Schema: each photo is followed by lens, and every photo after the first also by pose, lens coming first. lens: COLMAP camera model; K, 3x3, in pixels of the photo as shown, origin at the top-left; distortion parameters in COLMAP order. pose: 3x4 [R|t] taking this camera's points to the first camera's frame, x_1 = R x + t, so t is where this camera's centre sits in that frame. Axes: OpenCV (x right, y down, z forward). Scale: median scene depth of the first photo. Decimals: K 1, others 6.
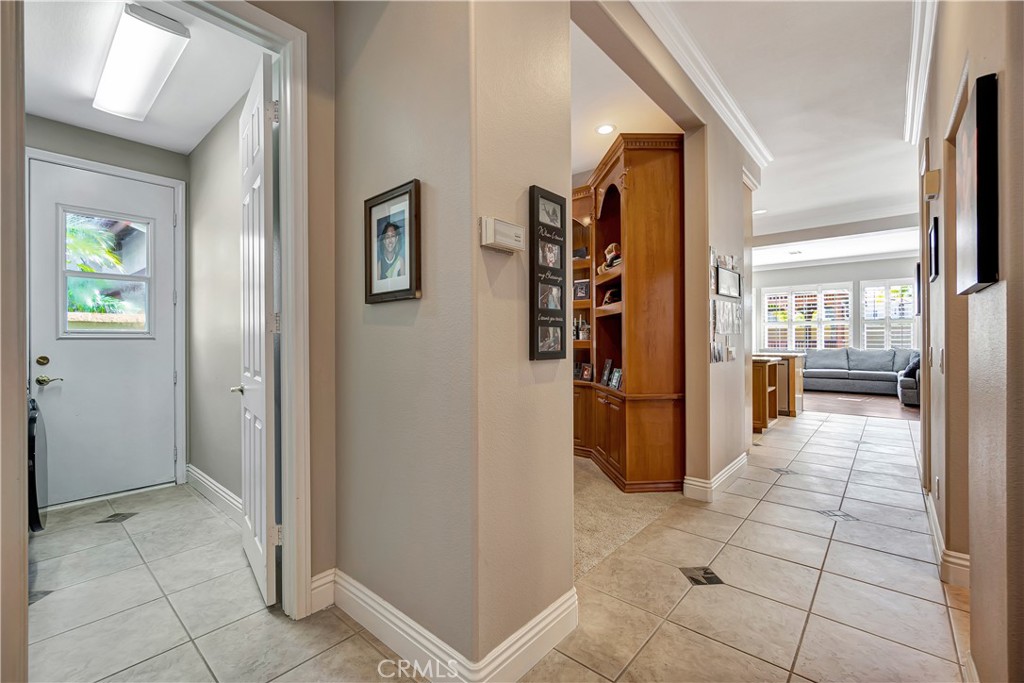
lens RADIAL K [[434.8, 0, 510.0], [0, 434.8, 339.0], [0, 0, 1]] dist [-0.004246, 0.001598]
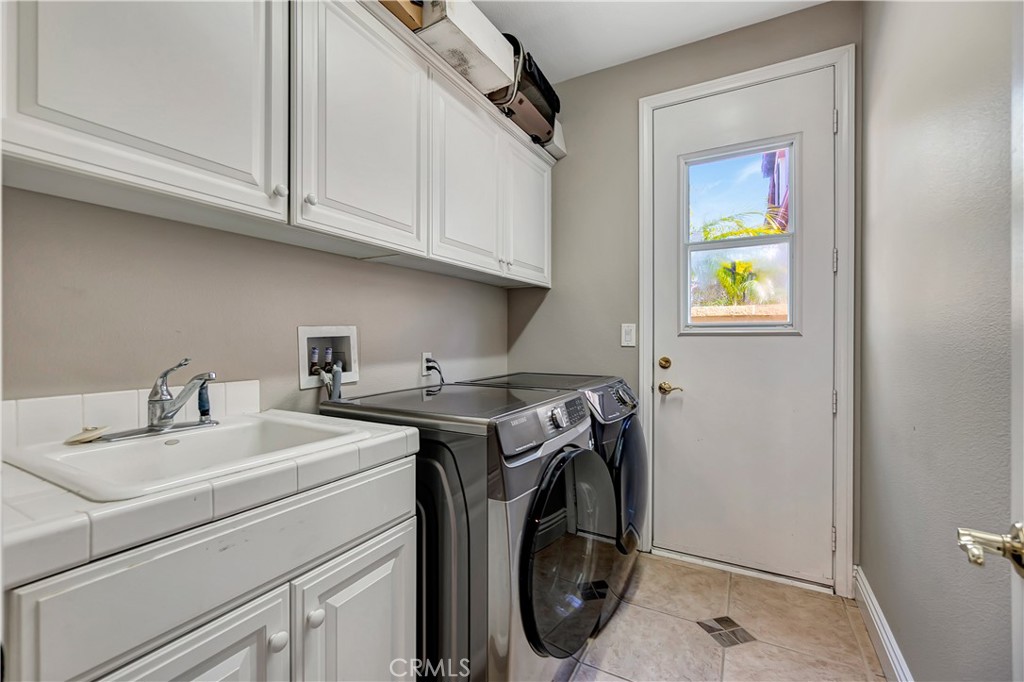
lens RADIAL K [[434.8, 0, 507.7], [0, 434.8, 341.8], [0, 0, 1]] dist [-0.004246, 0.001598]
pose [[0.199547, 0.010571, -0.979831, -0.342545], [0.001870, 0.999936, 0.011169, 0.001998], [0.979887, -0.004061, 0.199514, 0.530156]]
